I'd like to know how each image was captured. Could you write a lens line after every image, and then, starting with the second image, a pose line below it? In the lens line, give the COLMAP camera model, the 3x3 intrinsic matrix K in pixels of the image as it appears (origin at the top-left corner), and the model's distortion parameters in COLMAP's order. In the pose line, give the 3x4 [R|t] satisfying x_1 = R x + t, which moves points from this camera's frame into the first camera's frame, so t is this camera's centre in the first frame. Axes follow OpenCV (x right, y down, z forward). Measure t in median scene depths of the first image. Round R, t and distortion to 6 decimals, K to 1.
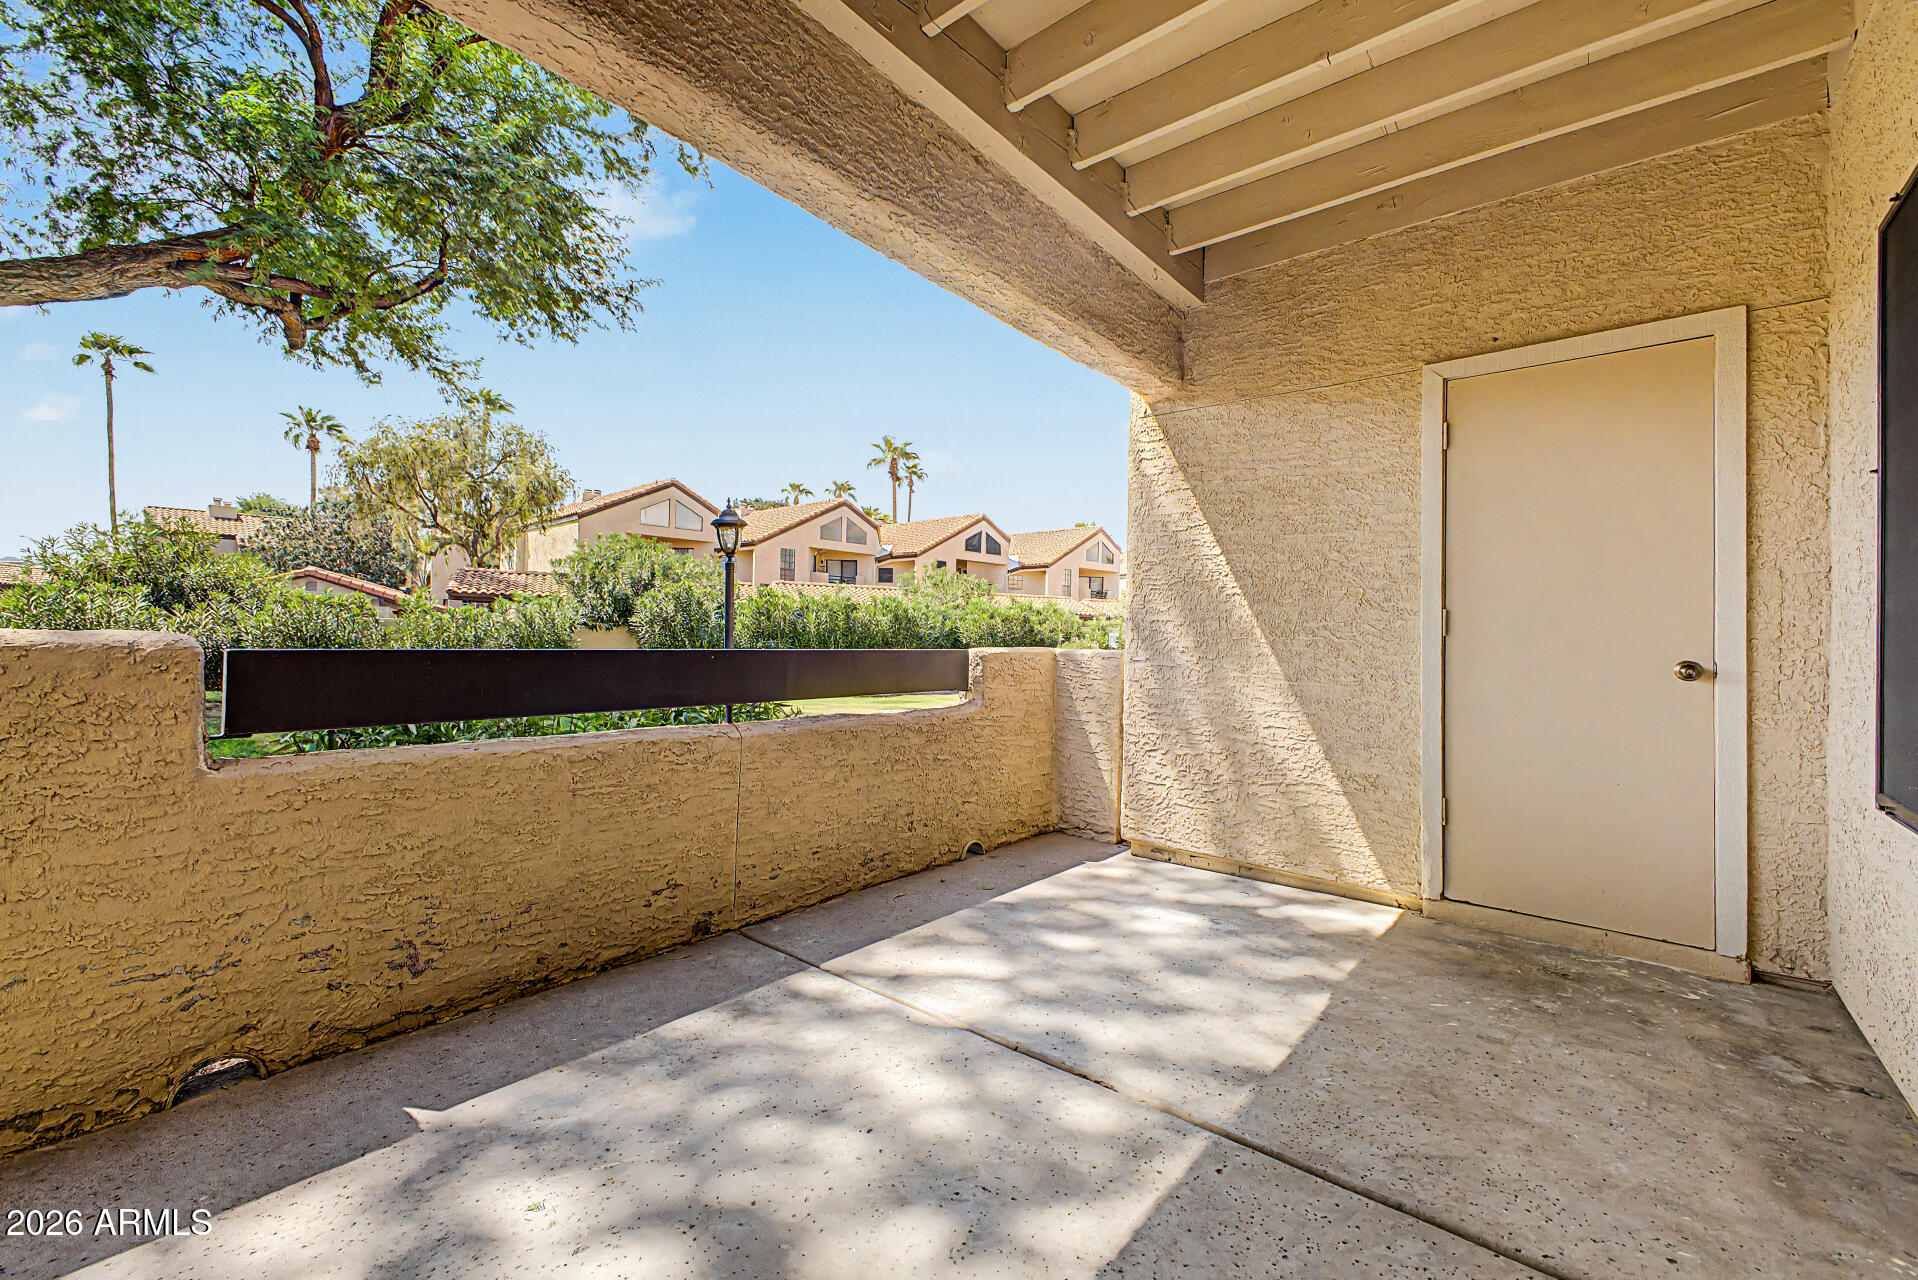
lens RADIAL K [[765.6, 0, 961.3], [0, 765.6, 637.4], [0, 0, 1]] dist [0.000250, -0.000310]
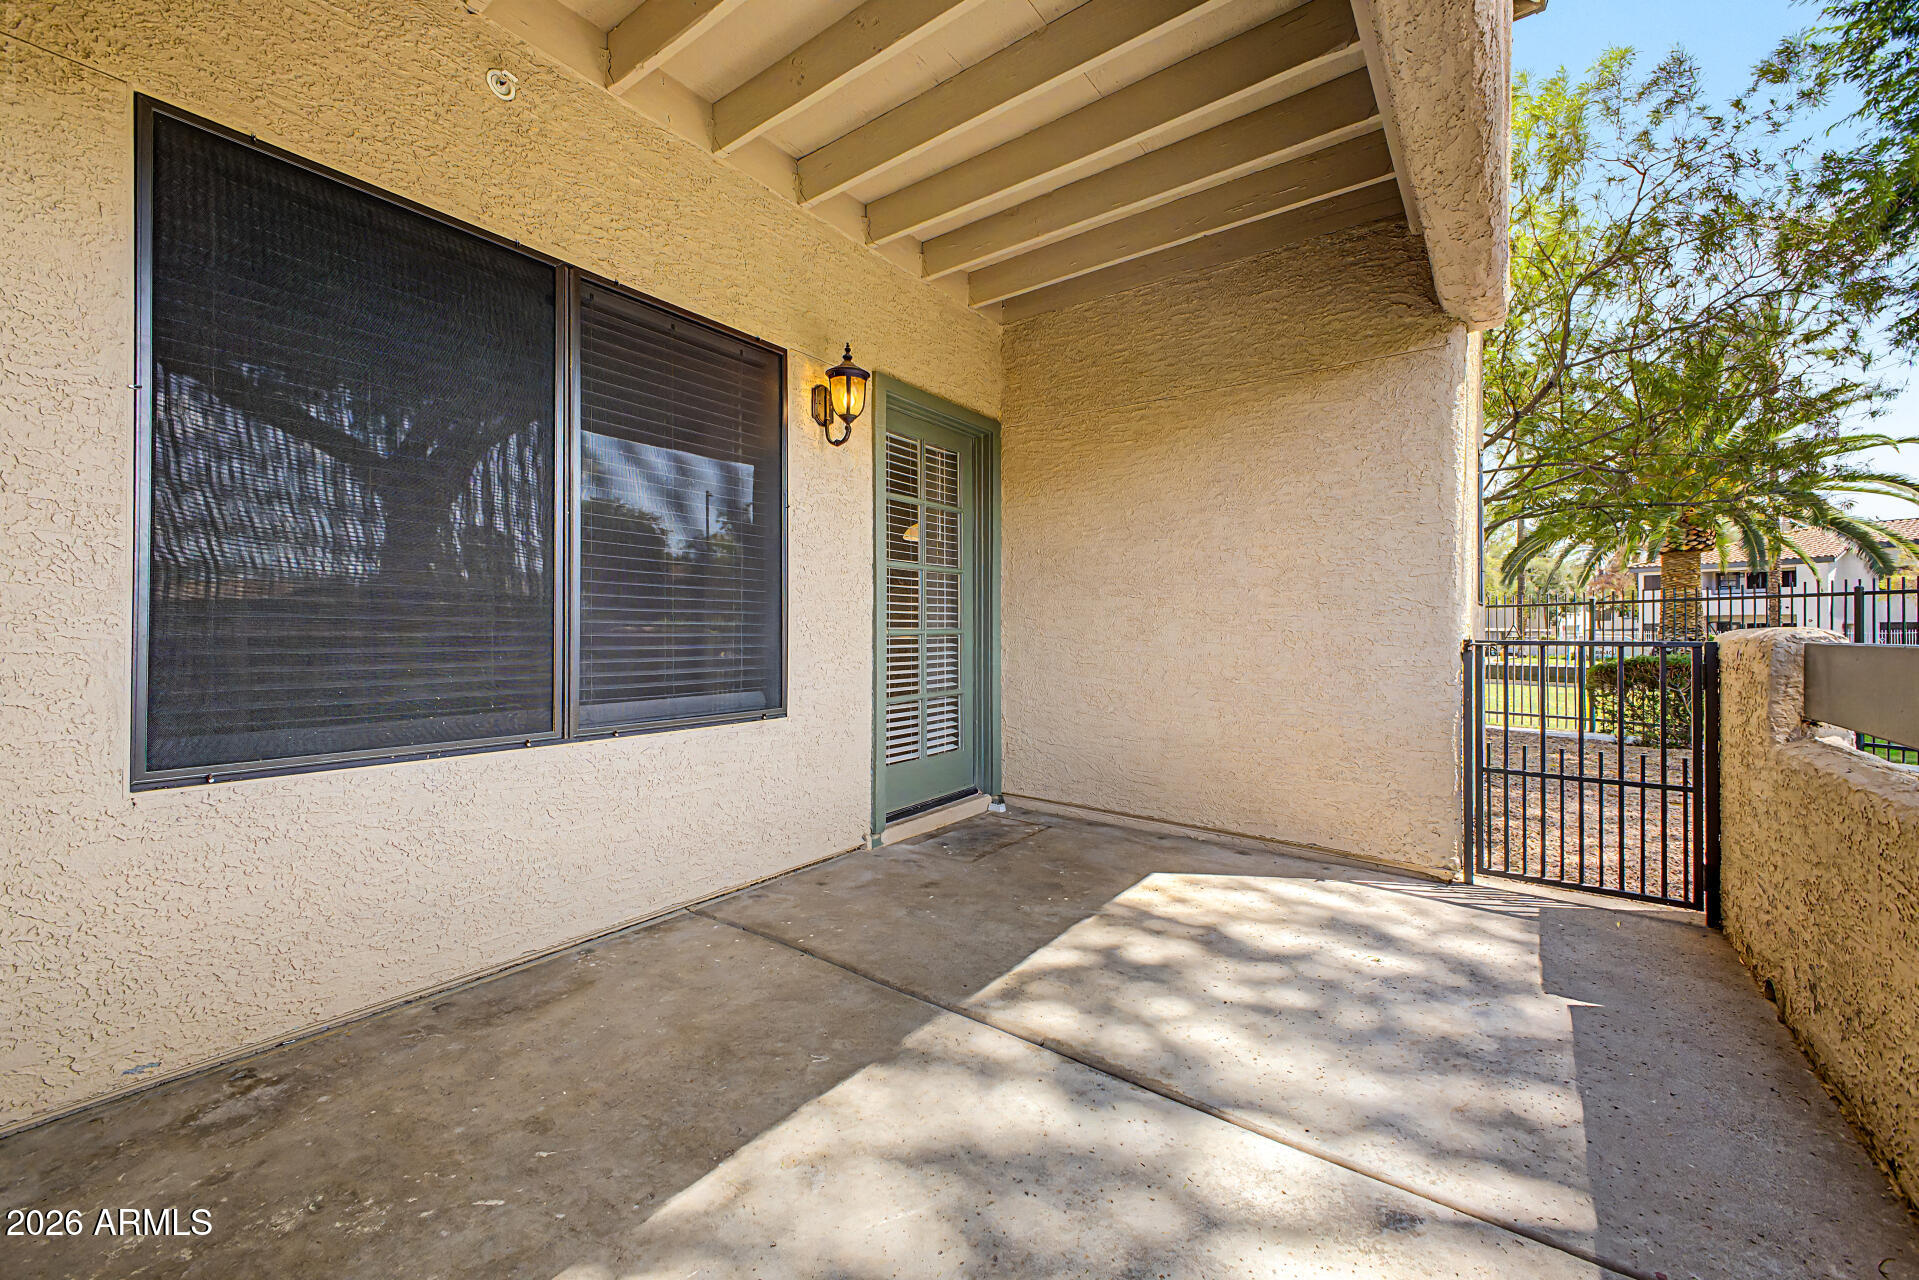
lens RADIAL K [[766.0, 0, 956.2], [0, 766.0, 629.7], [0, 0, 1]] dist [0.000250, -0.000310]
pose [[-0.997453, -0.017003, -0.069278, 0.369510], [-0.017311, 0.999843, 0.003847, 0.020975], [0.069201, 0.005036, -0.997590, 1.975229]]
